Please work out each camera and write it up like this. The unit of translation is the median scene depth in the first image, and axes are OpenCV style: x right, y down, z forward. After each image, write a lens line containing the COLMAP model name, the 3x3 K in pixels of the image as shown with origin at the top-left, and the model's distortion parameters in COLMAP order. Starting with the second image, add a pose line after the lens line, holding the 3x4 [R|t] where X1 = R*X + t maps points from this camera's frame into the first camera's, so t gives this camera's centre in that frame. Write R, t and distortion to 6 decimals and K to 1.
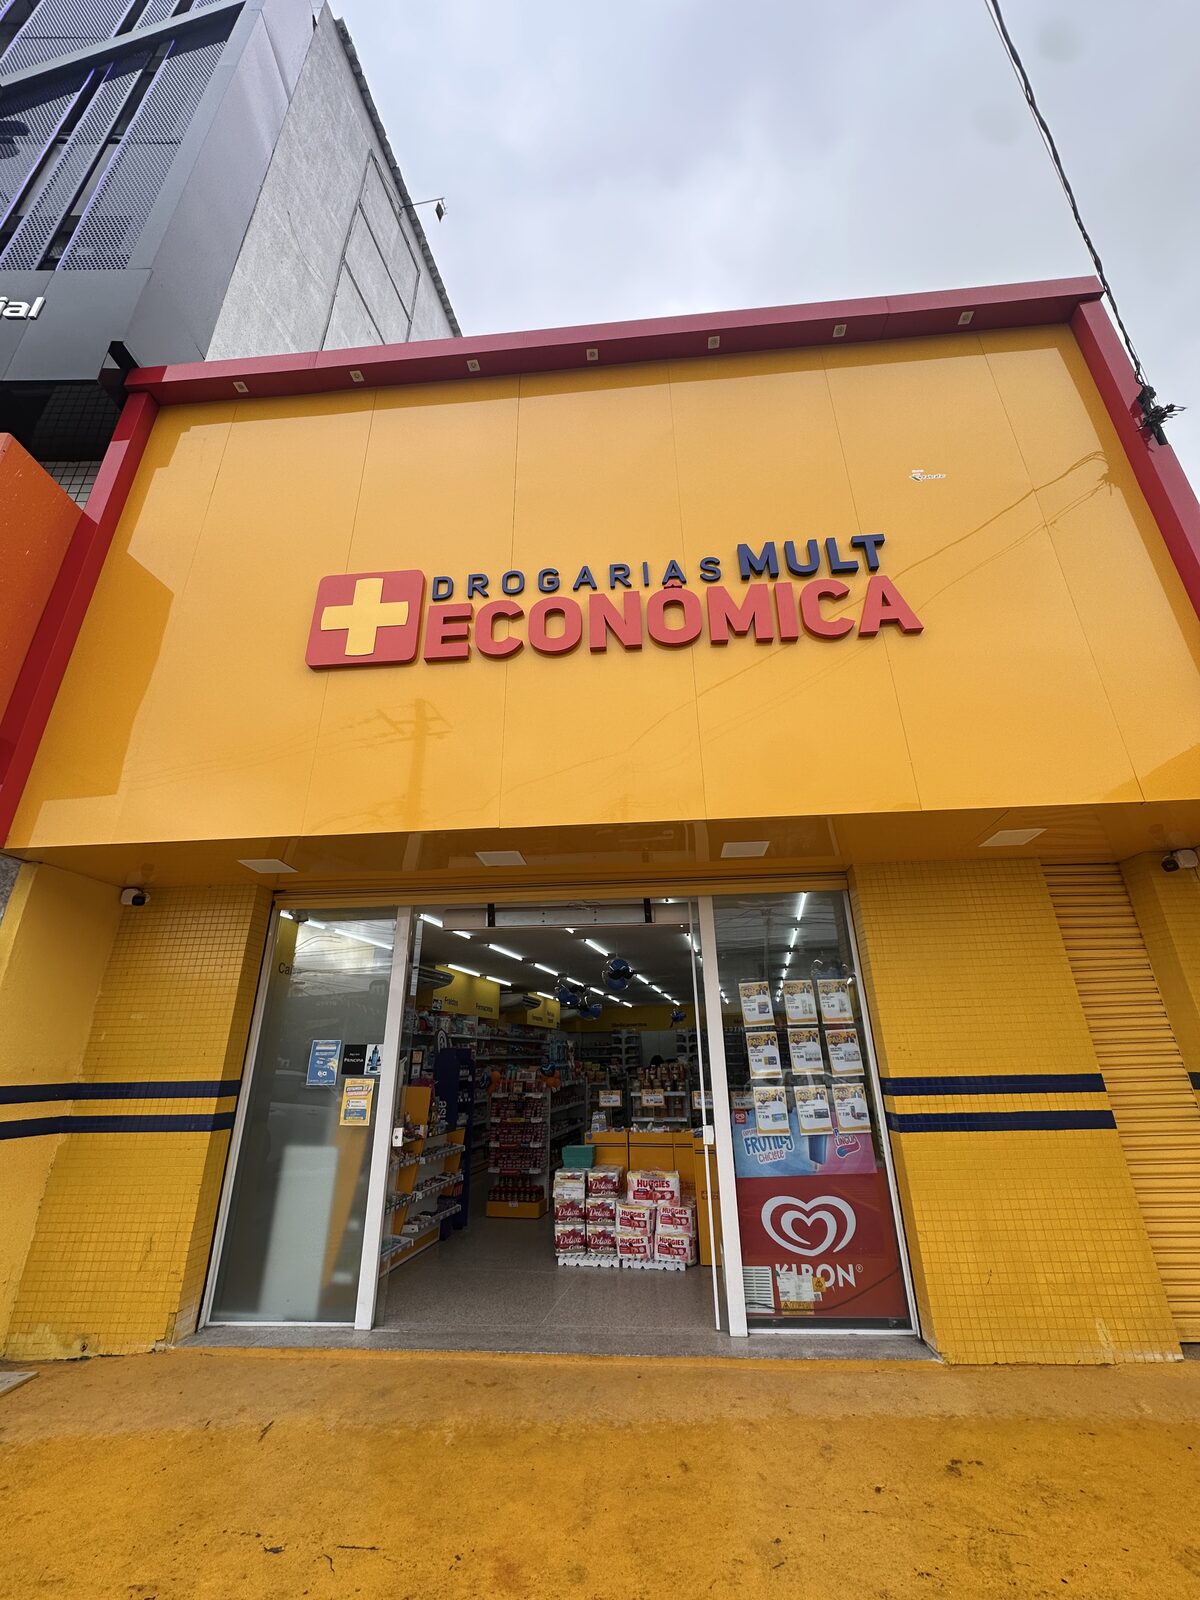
lens RADIAL K [[643.1, 0, 600.0], [0, 643.1, 800.0], [0, 0, 1]] dist [-0.003258, -0.000035]
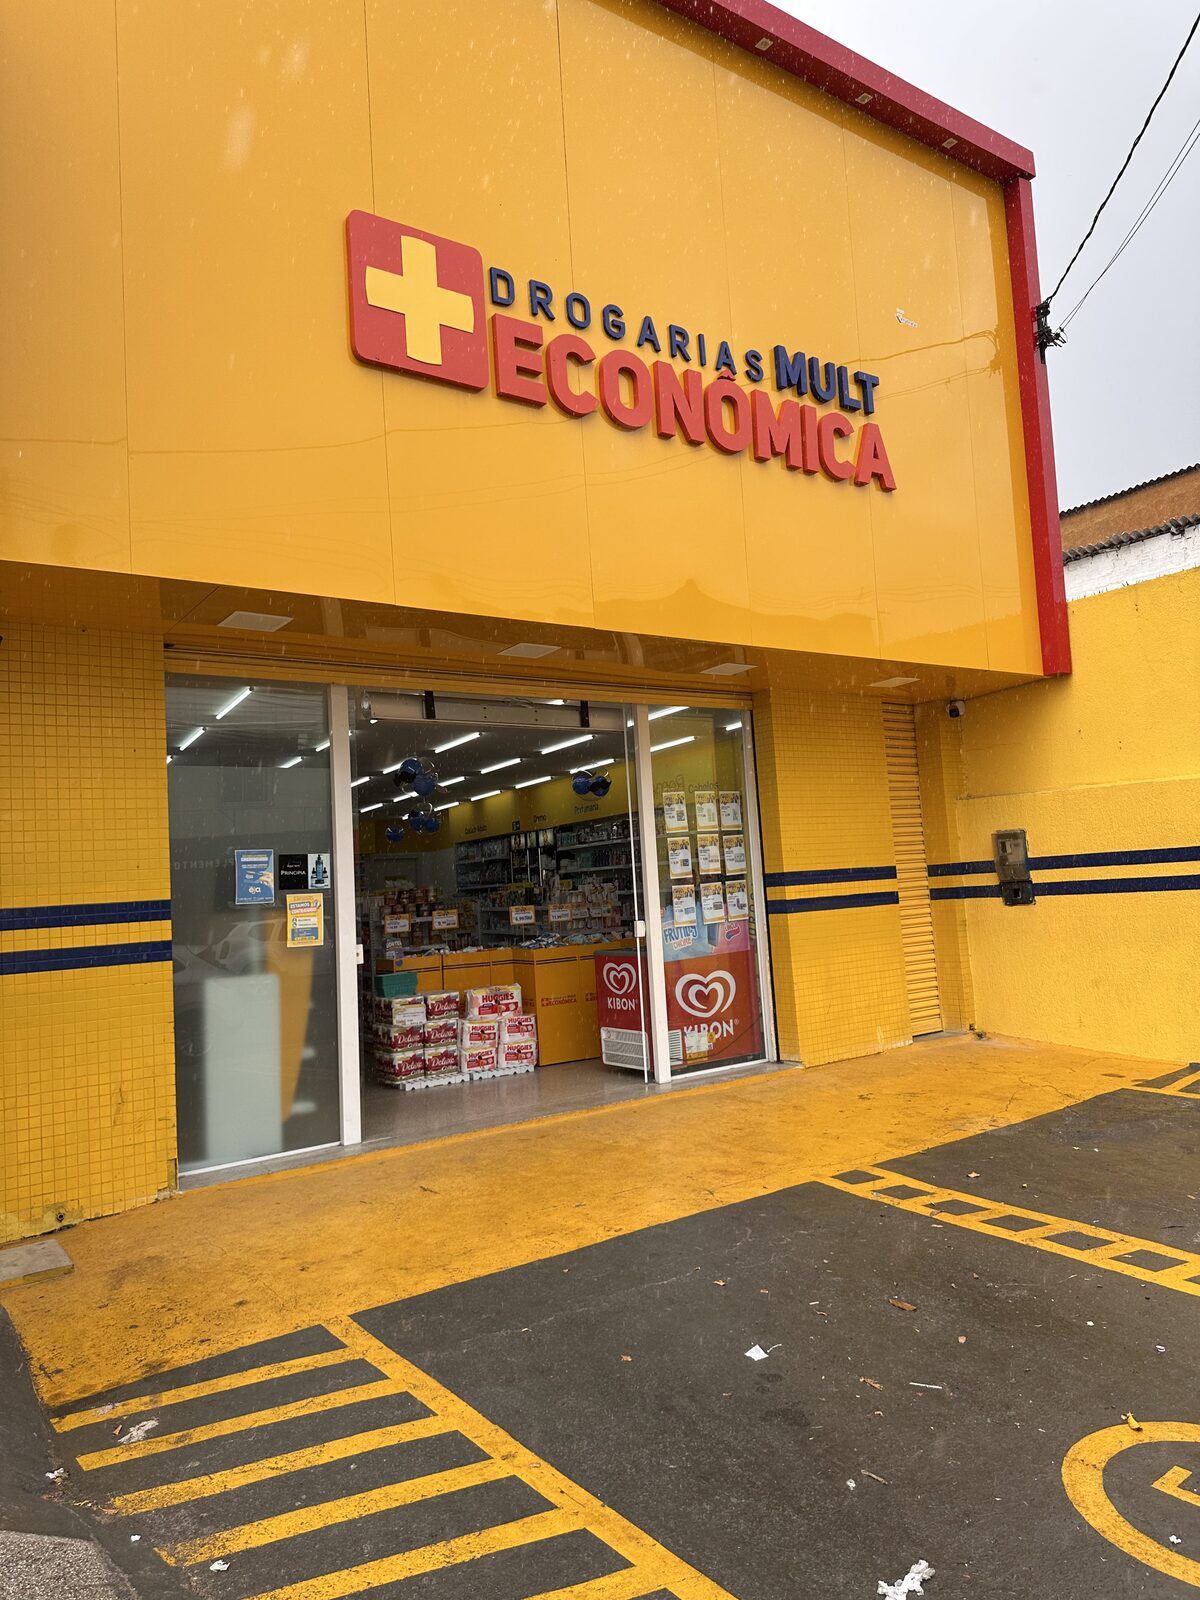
lens RADIAL K [[1137.2, 0, 600.0], [0, 1137.2, 800.0], [0, 0, 1]] dist [0.172301, -0.336356]
pose [[0.754615, 0.021679, 0.655809, -1.088153], [-0.200218, 0.959397, 0.198669, -0.042960], [-0.624875, -0.281224, 0.728317, -0.263687]]
